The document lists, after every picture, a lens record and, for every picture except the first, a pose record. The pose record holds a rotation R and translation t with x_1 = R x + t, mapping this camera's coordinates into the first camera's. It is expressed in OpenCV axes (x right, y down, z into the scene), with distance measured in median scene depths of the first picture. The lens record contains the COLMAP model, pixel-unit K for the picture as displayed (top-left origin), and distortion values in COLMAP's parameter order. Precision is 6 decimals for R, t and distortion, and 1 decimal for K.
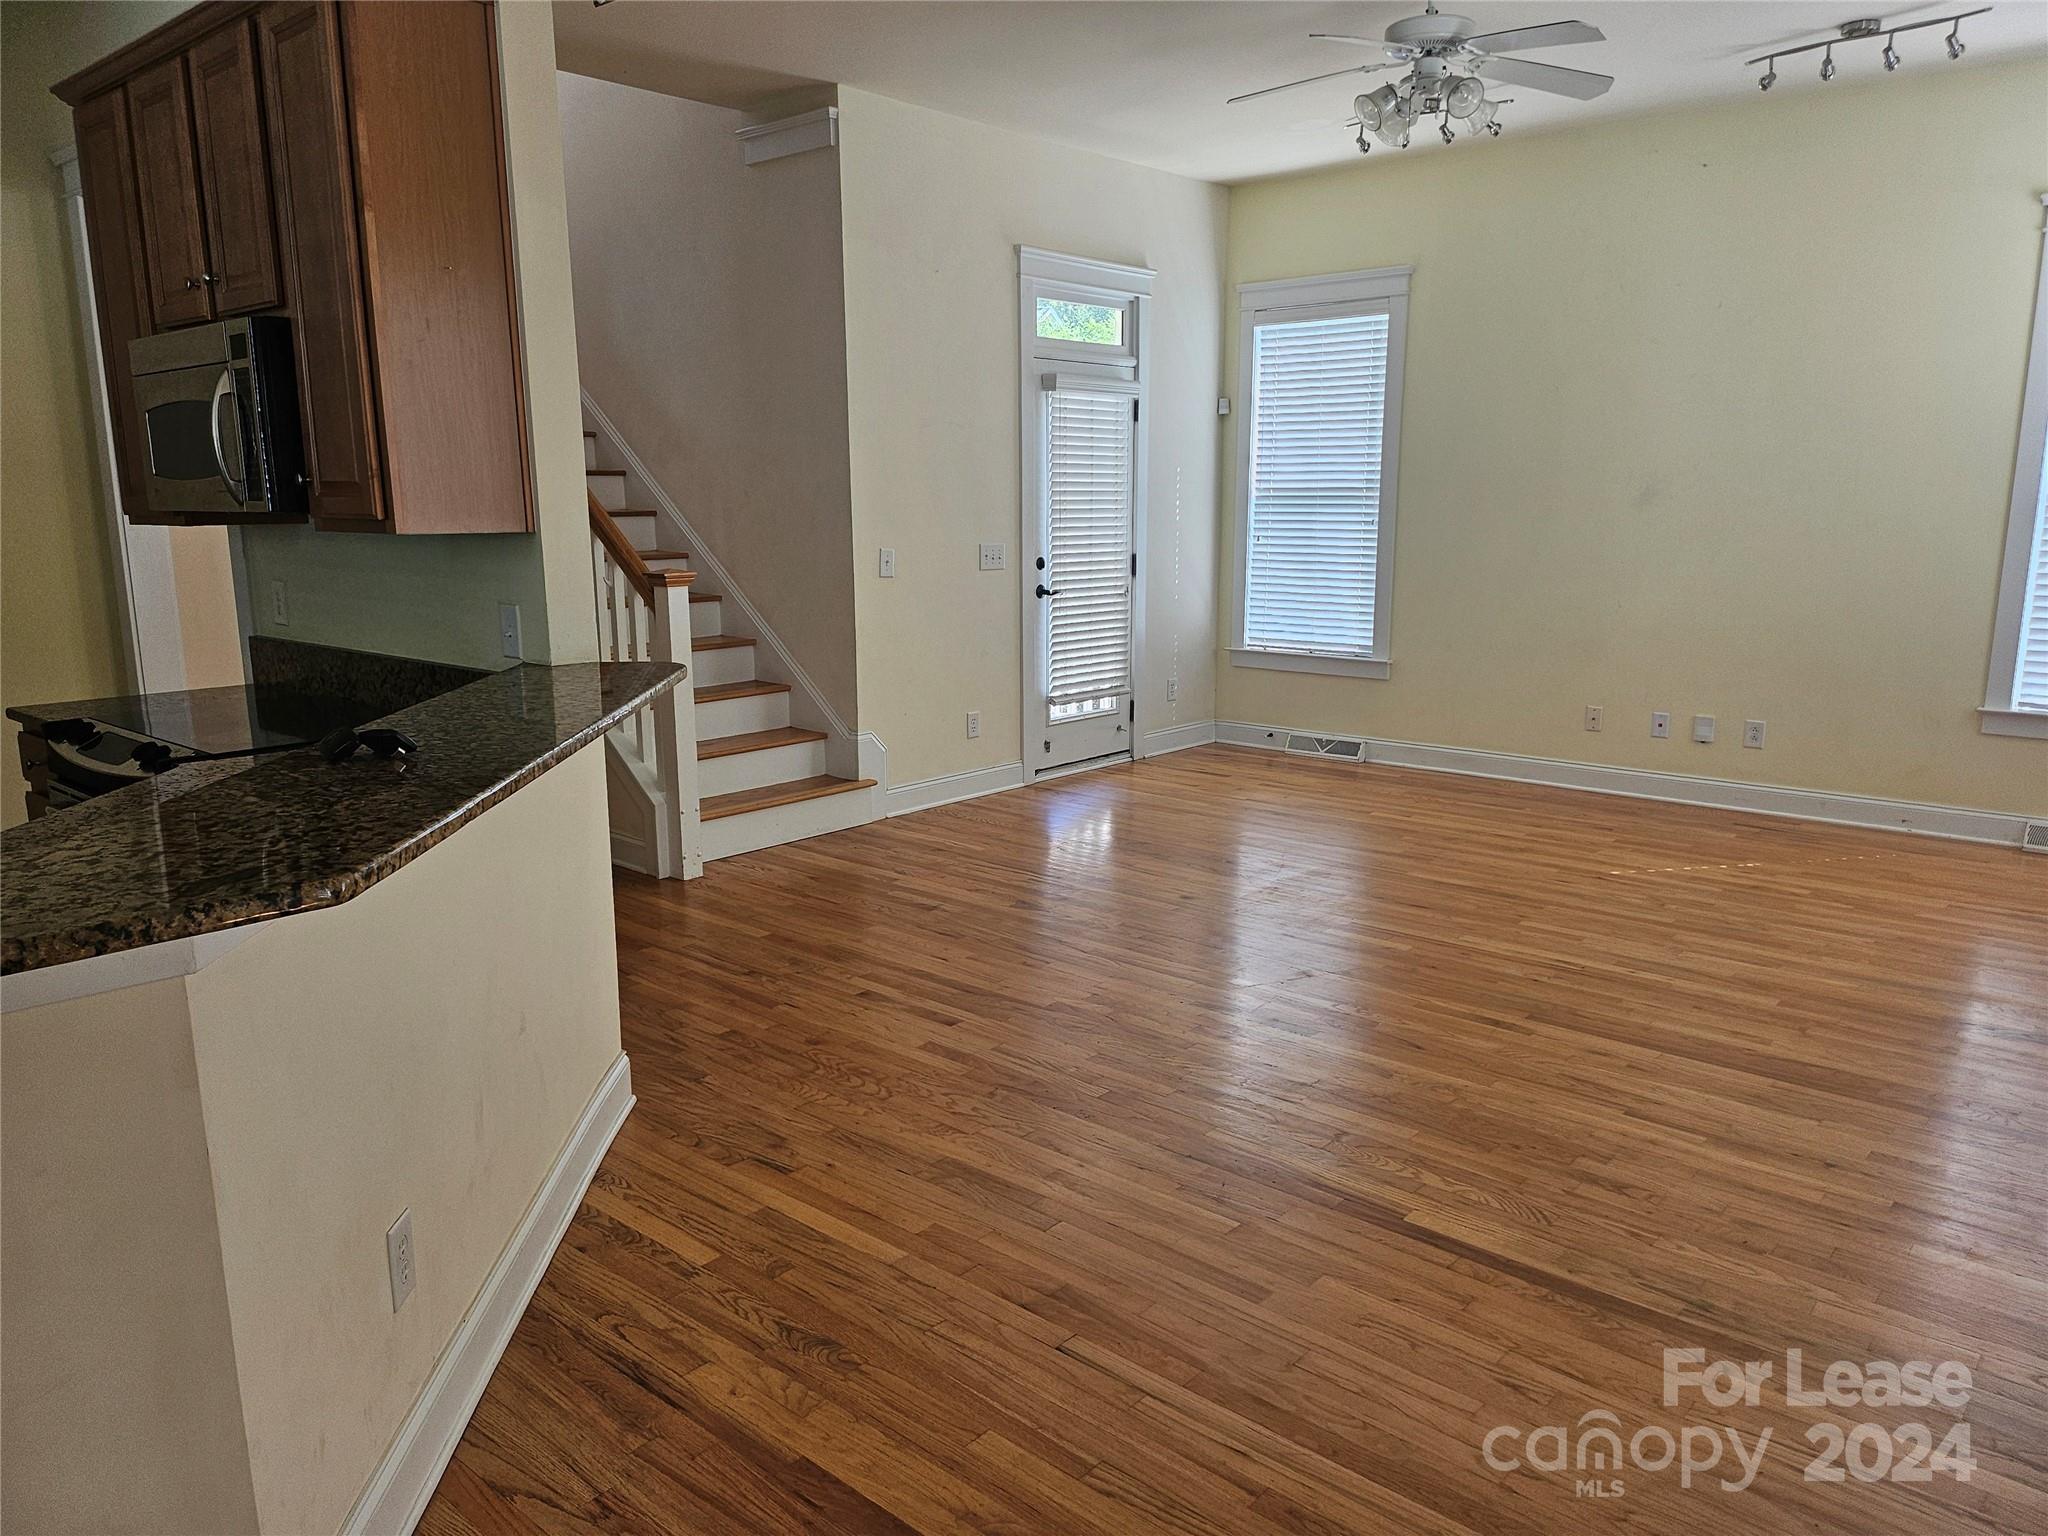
lens RADIAL K [[1445.1, 0, 1024.2], [0, 1445.1, 772.2], [0, 0, 1]] dist [0.078330, -0.092684]
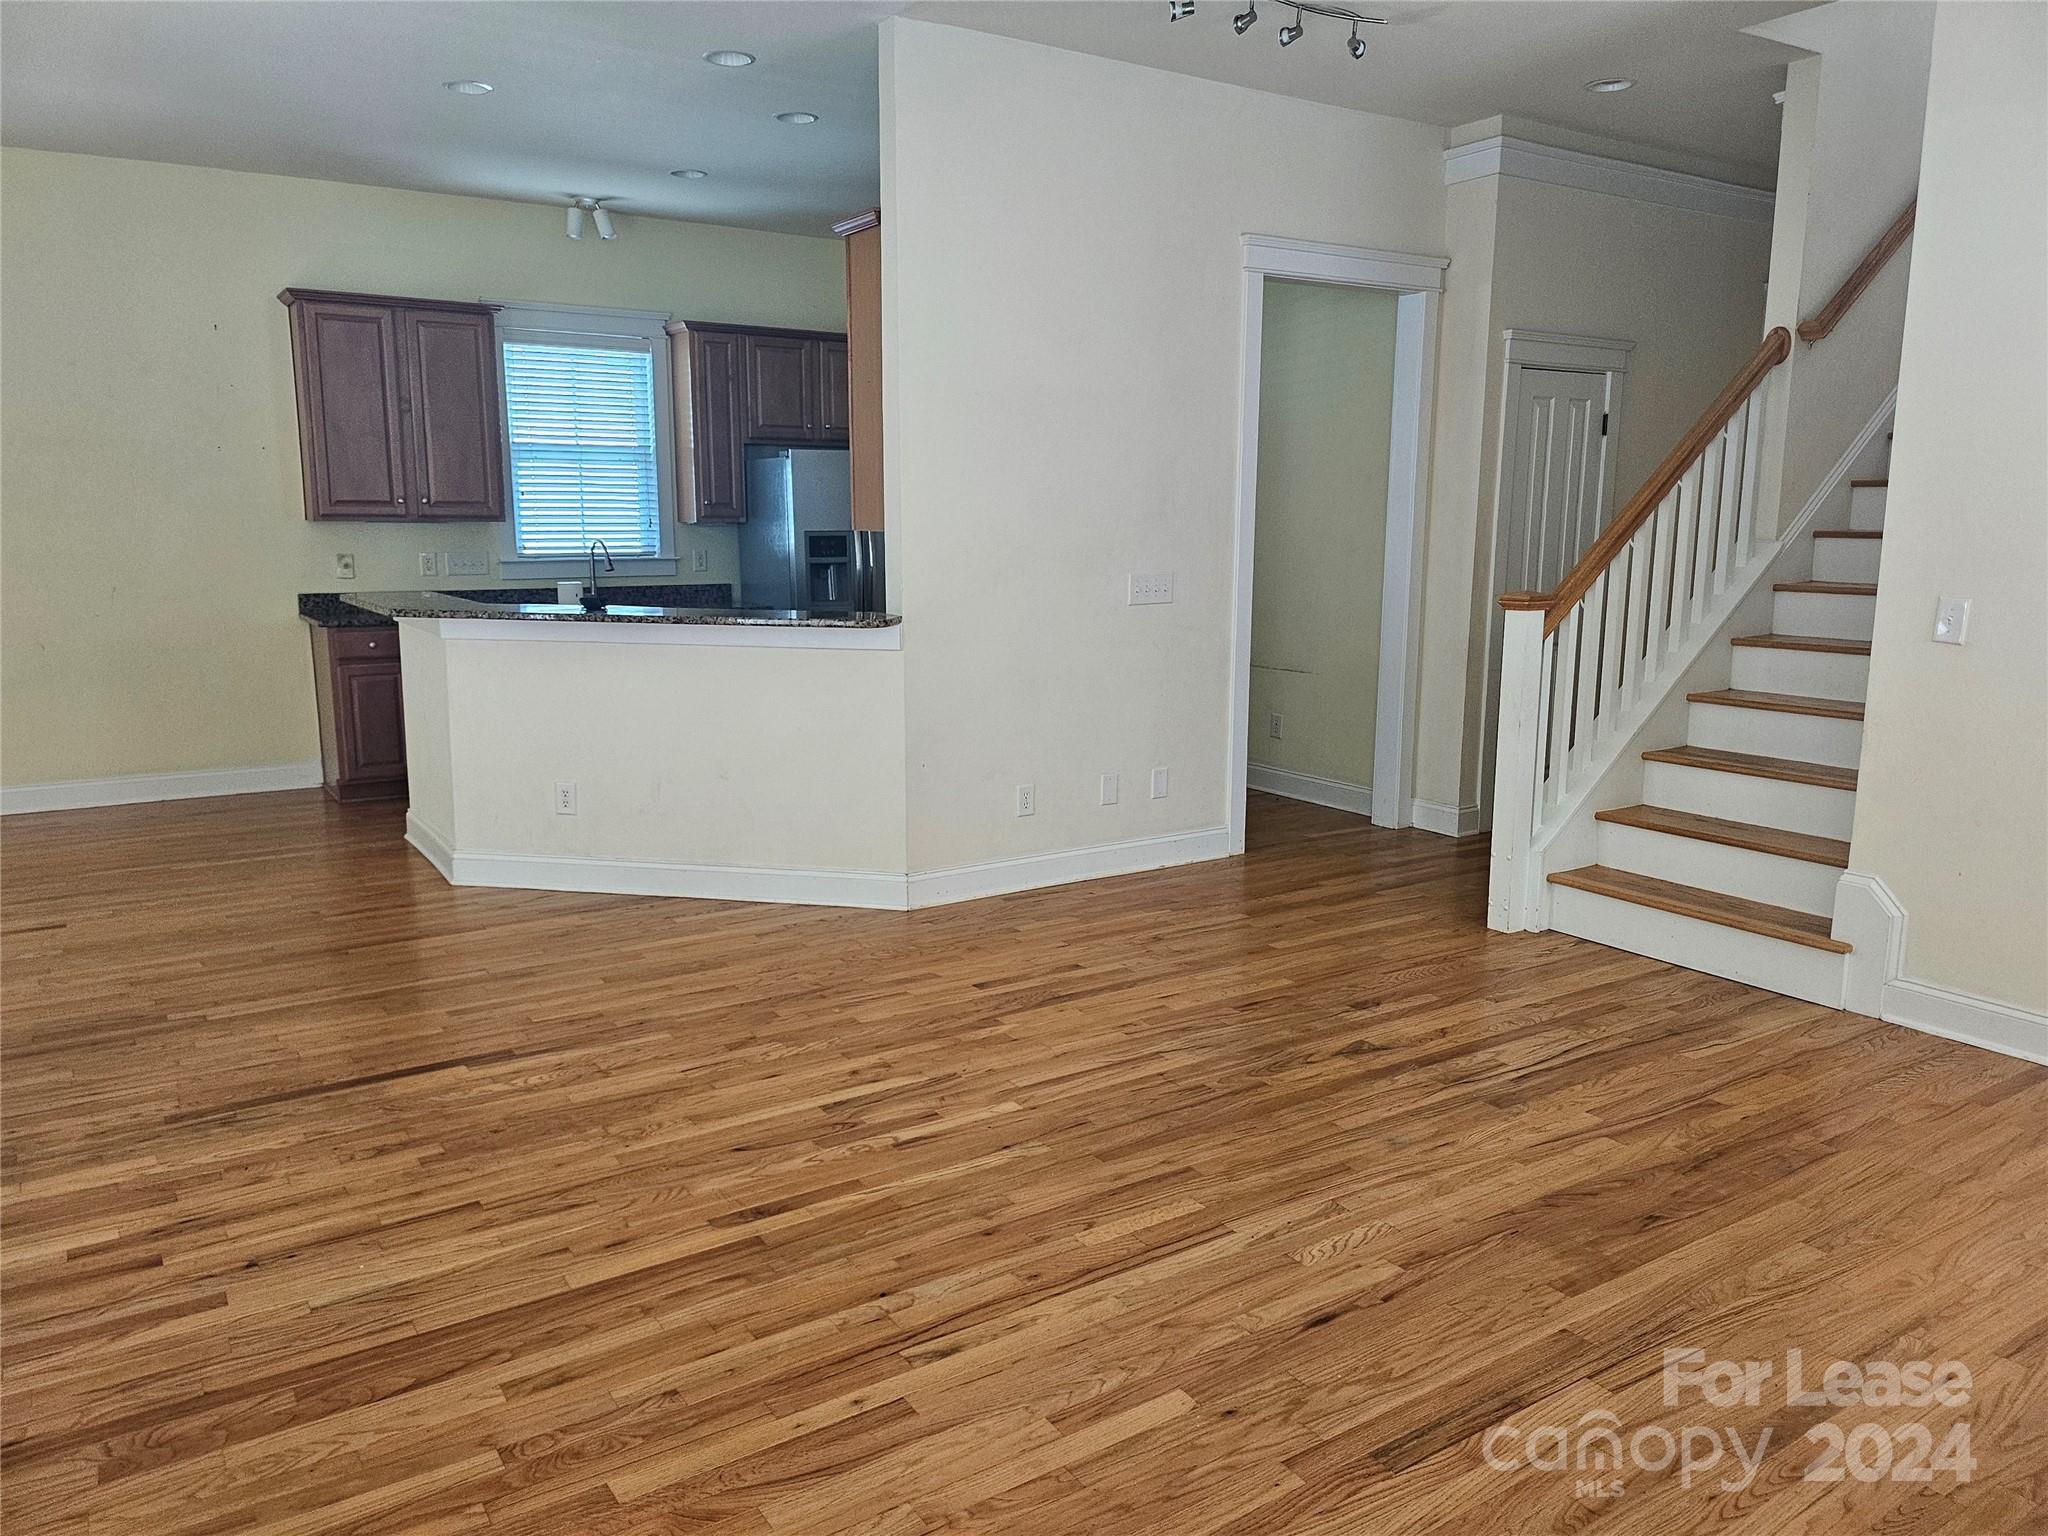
lens RADIAL K [[1445.1, 0, 1024.2], [0, 1445.1, 772.2], [0, 0, 1]] dist [0.078330, -0.092684]
pose [[-0.263798, 0.177079, -0.948184, 0.969011], [-0.183572, 0.955822, 0.229578, -0.244947], [0.946949, 0.234623, -0.219637, 1.250687]]
